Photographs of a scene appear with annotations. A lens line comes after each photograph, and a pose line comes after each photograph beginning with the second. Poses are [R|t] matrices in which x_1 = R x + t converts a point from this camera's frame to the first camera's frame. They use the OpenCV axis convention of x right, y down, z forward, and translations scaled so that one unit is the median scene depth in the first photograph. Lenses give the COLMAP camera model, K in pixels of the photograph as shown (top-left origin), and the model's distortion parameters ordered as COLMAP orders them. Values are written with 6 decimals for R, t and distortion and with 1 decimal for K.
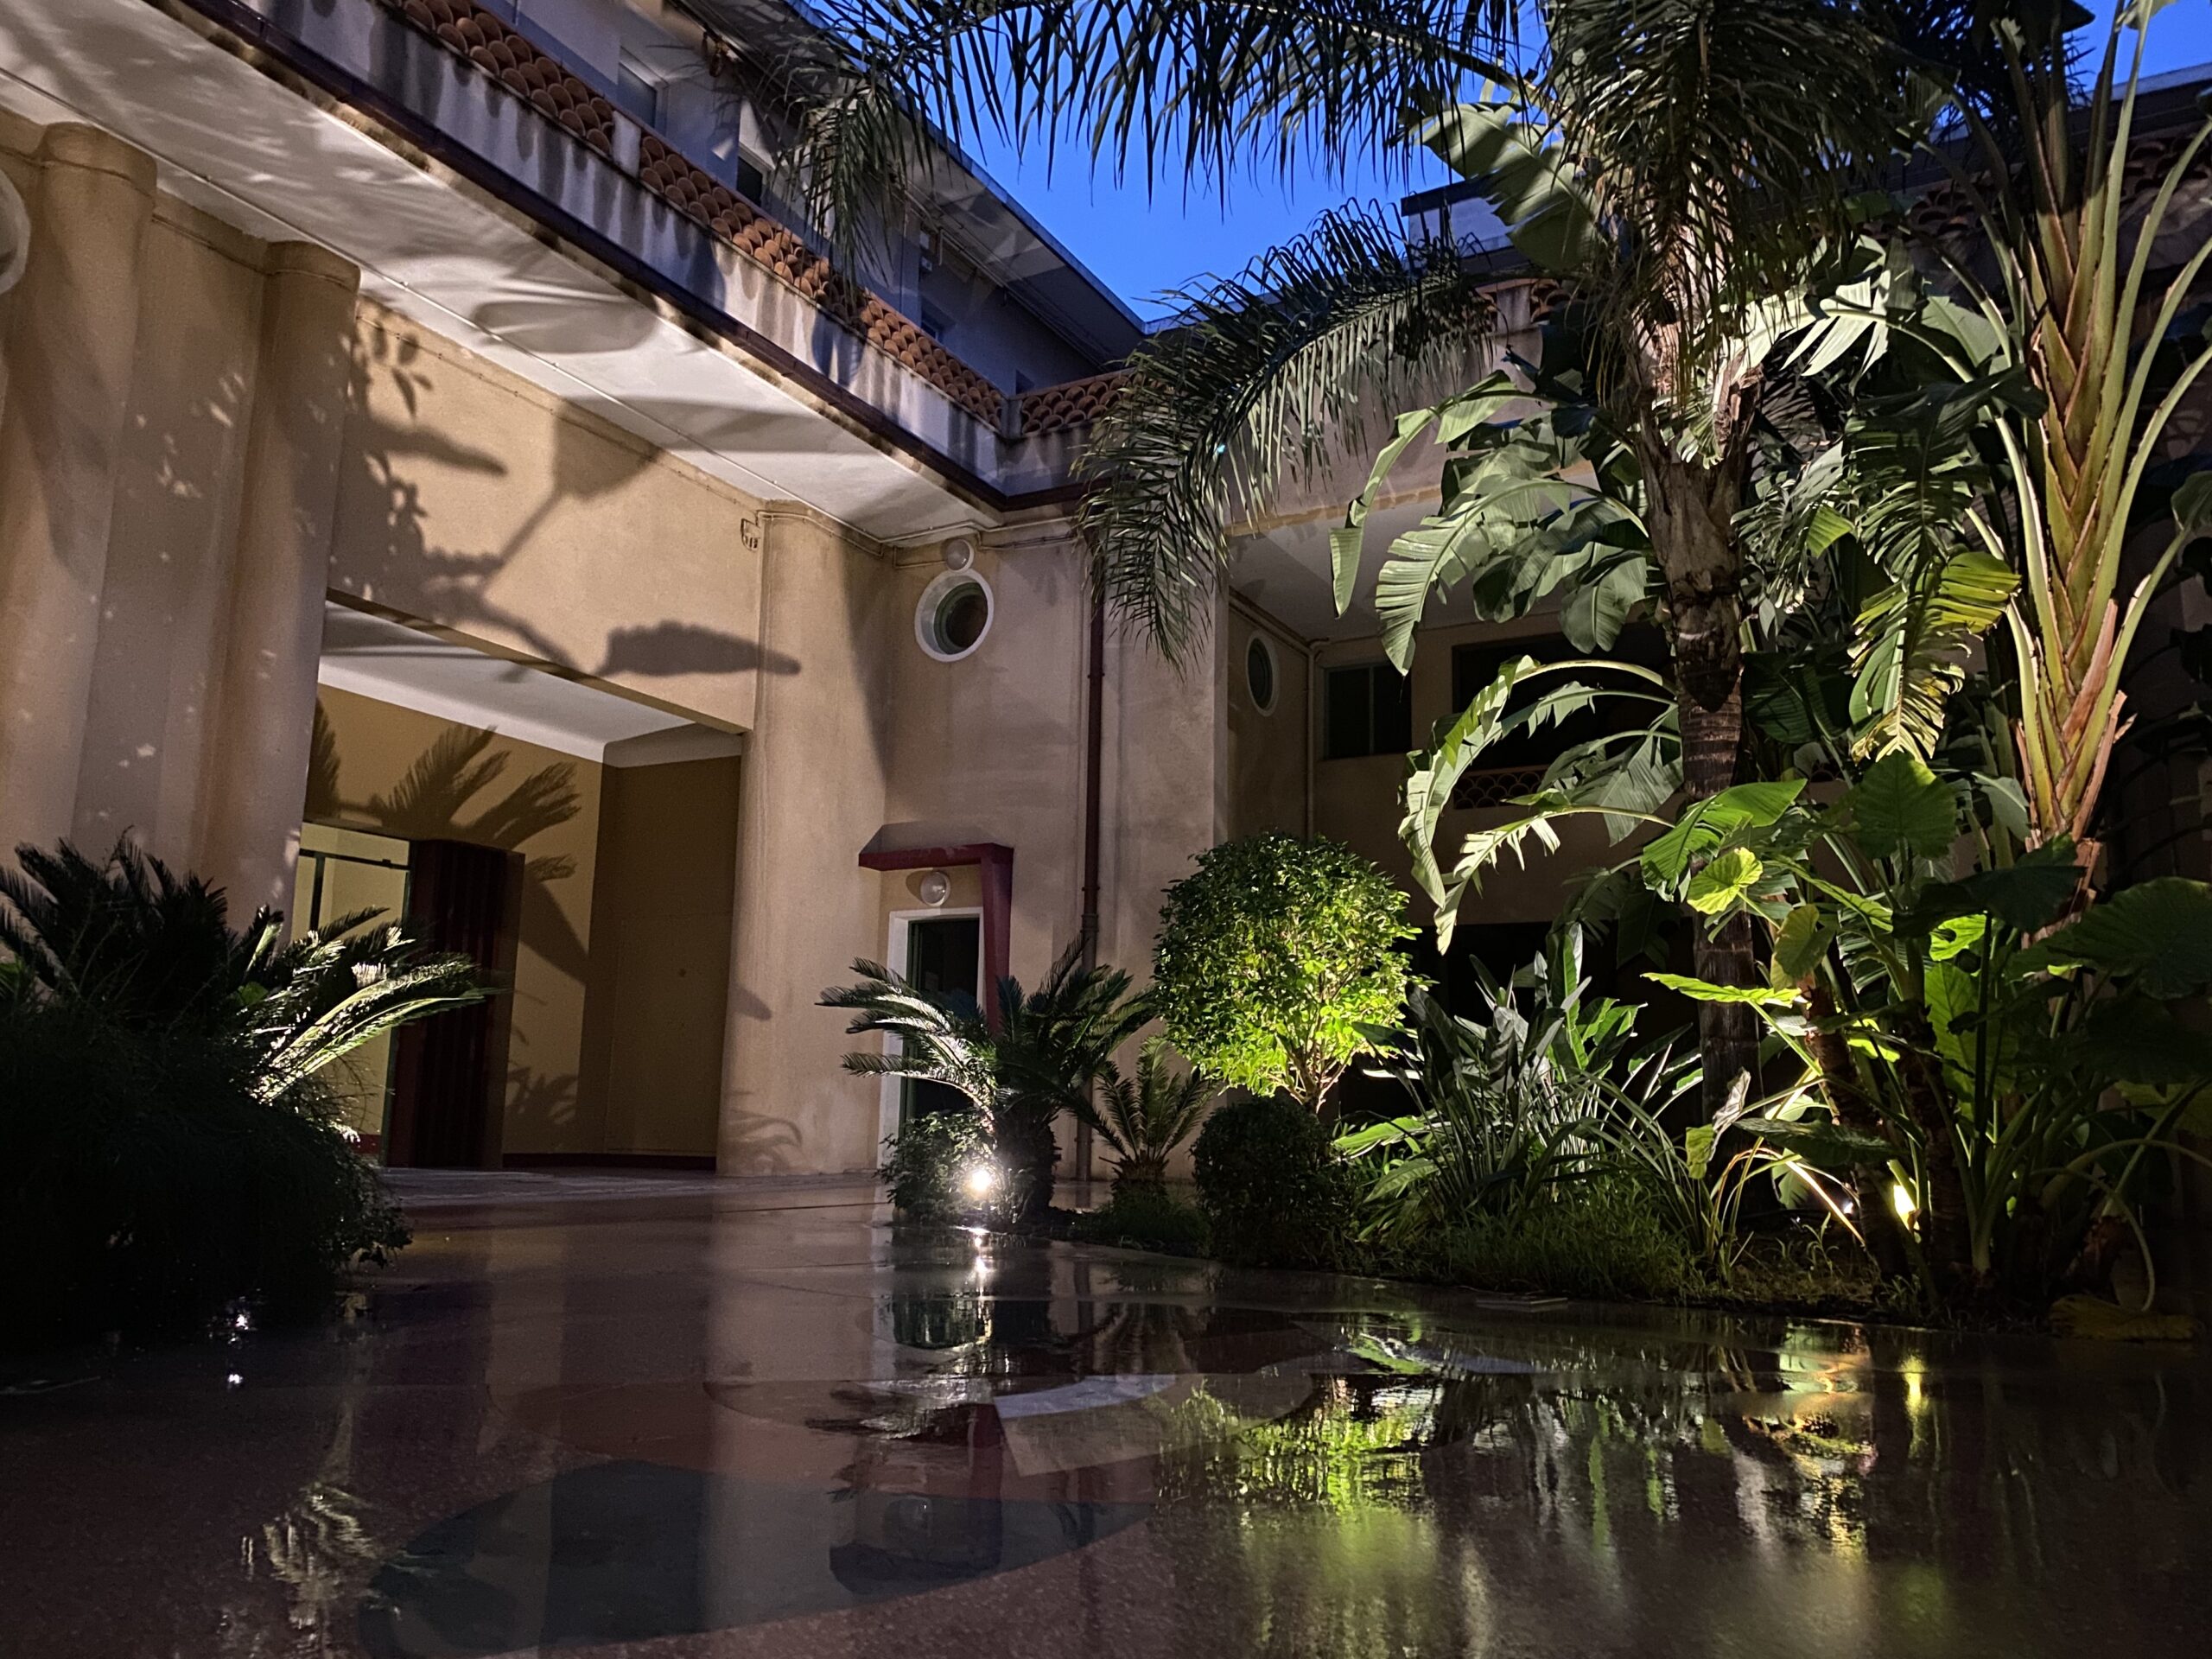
lens RADIAL K [[1680.0, 0, 1106.0], [0, 1680.0, 829.5], [0, 0, 1]] dist [0.089512, 0.000133]
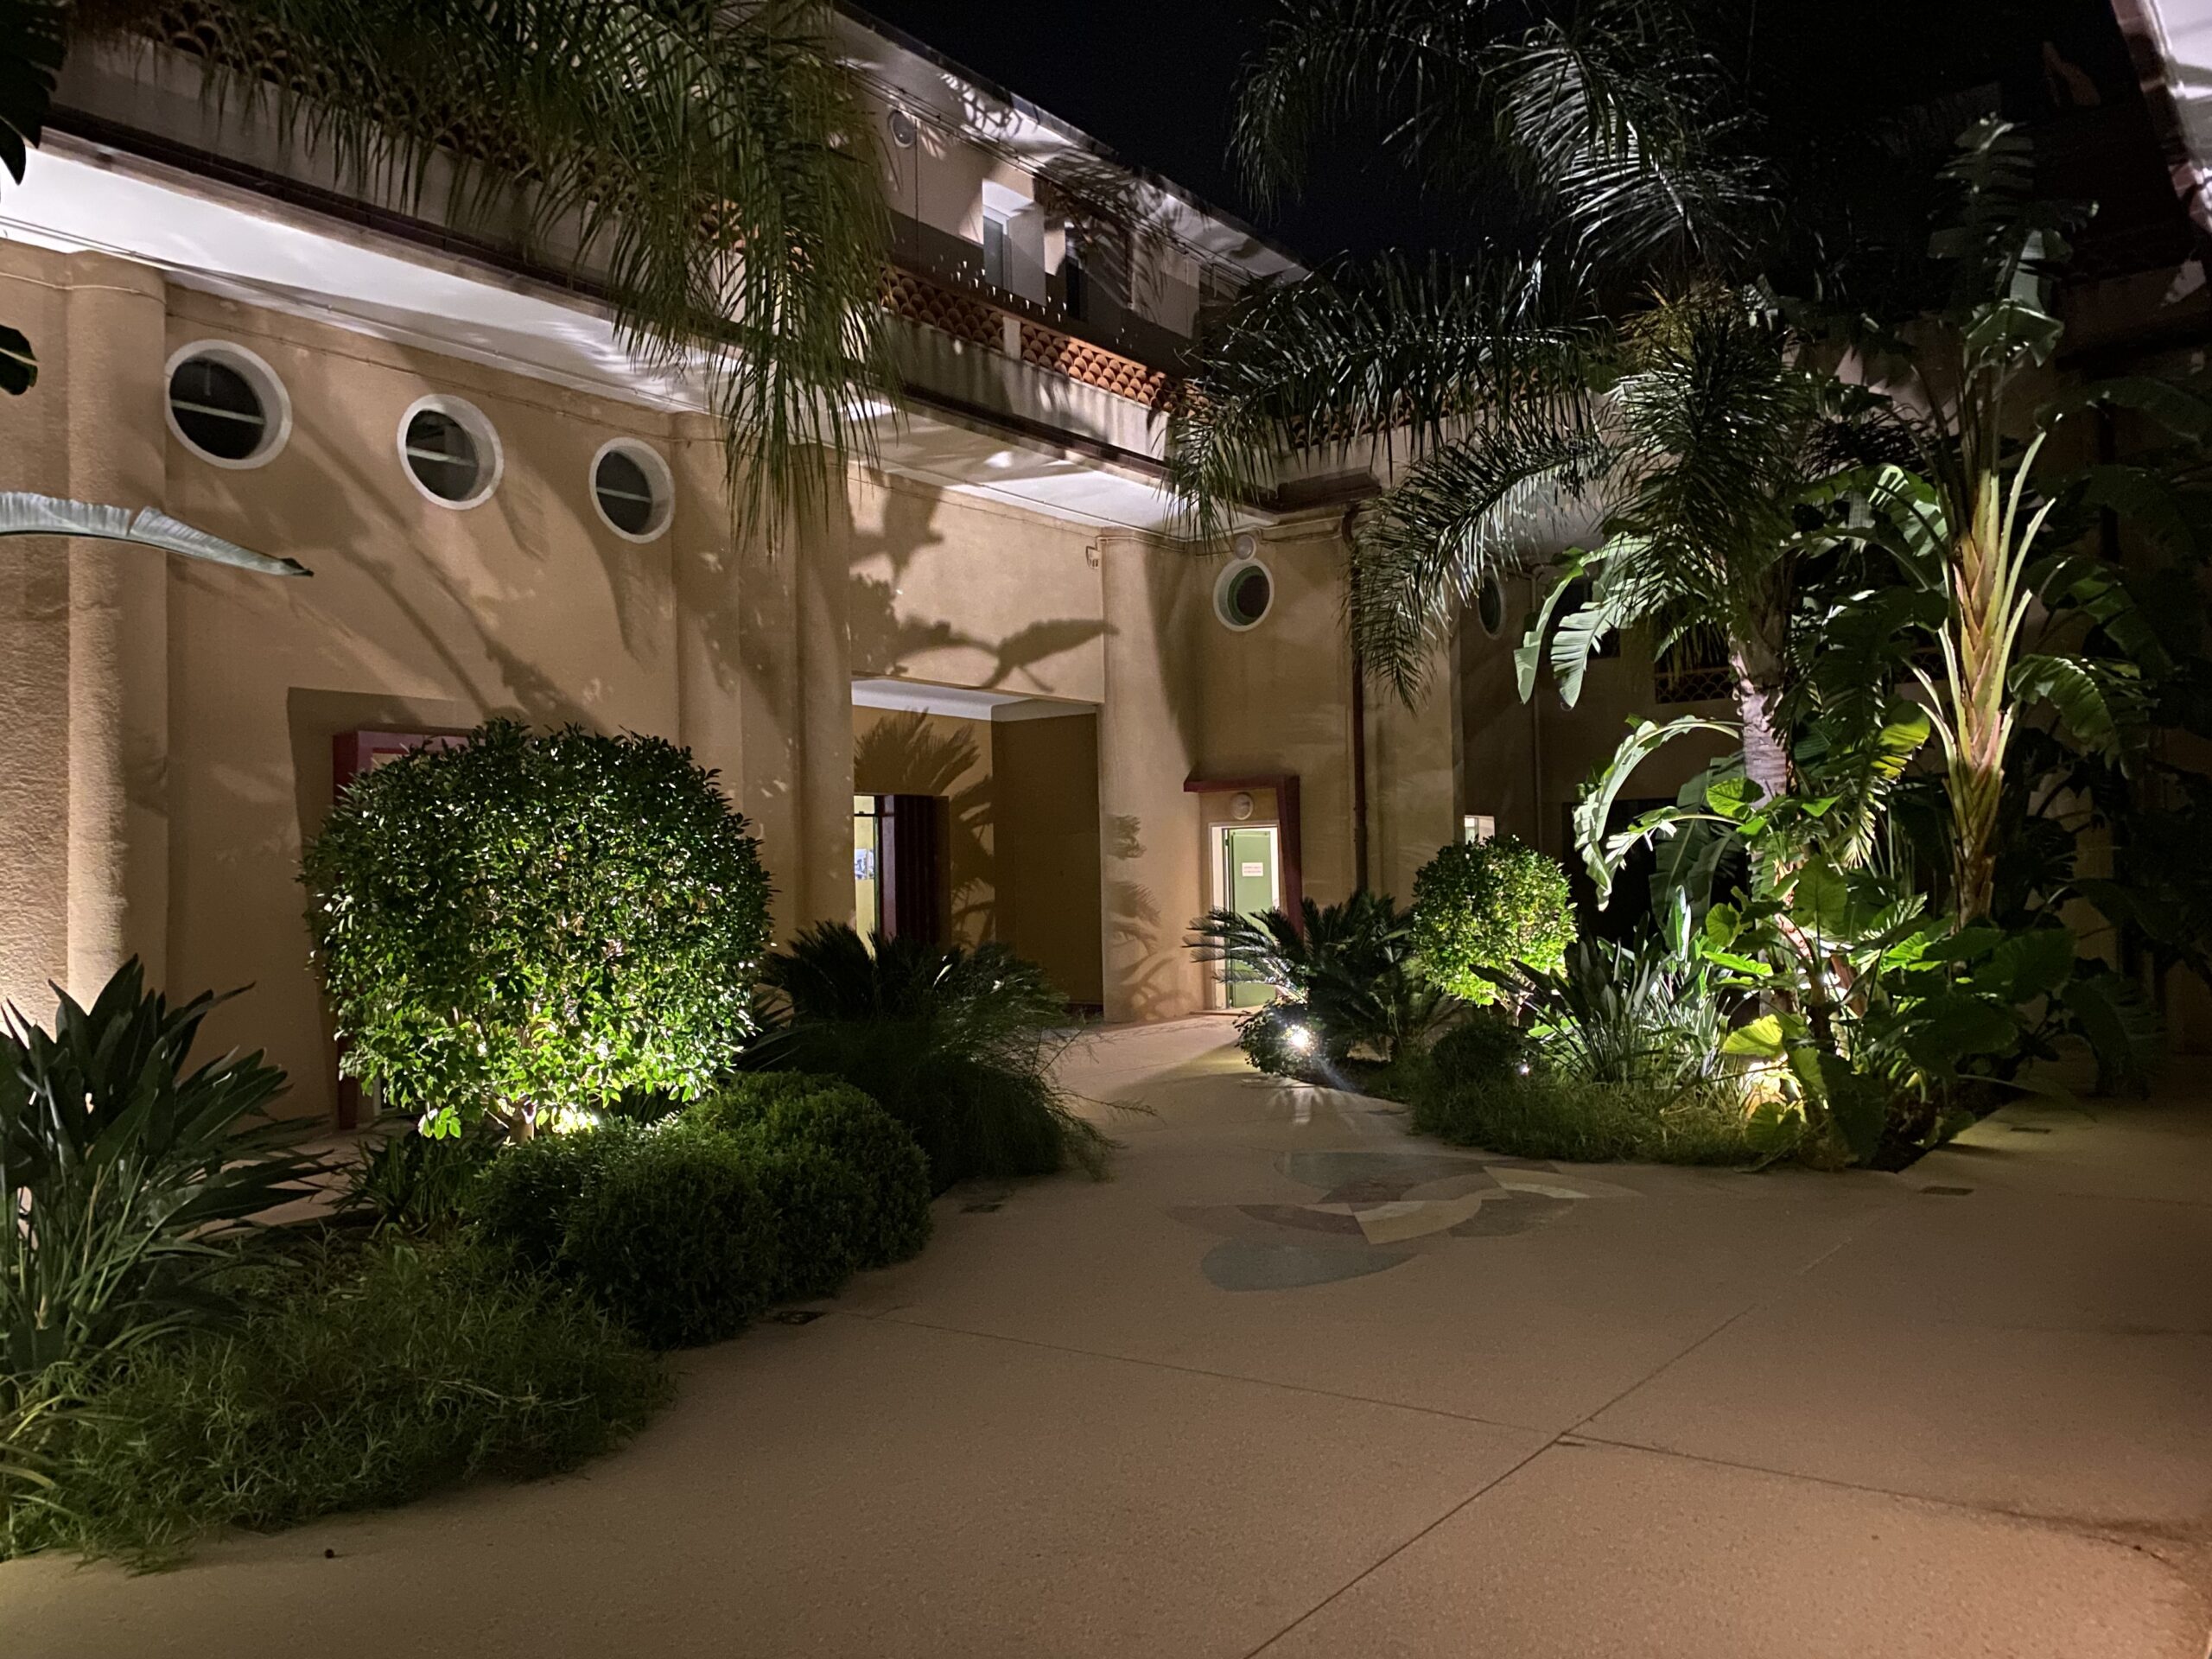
lens RADIAL K [[1680.0, 0, 1106.0], [0, 1680.0, 829.5], [0, 0, 1]] dist [0.089512, 0.000133]
pose [[0.986766, -0.051303, -0.153821, -0.004845], [0.073137, 0.987470, 0.139833, -0.183952], [0.144720, -0.149232, 0.978154, -0.431946]]
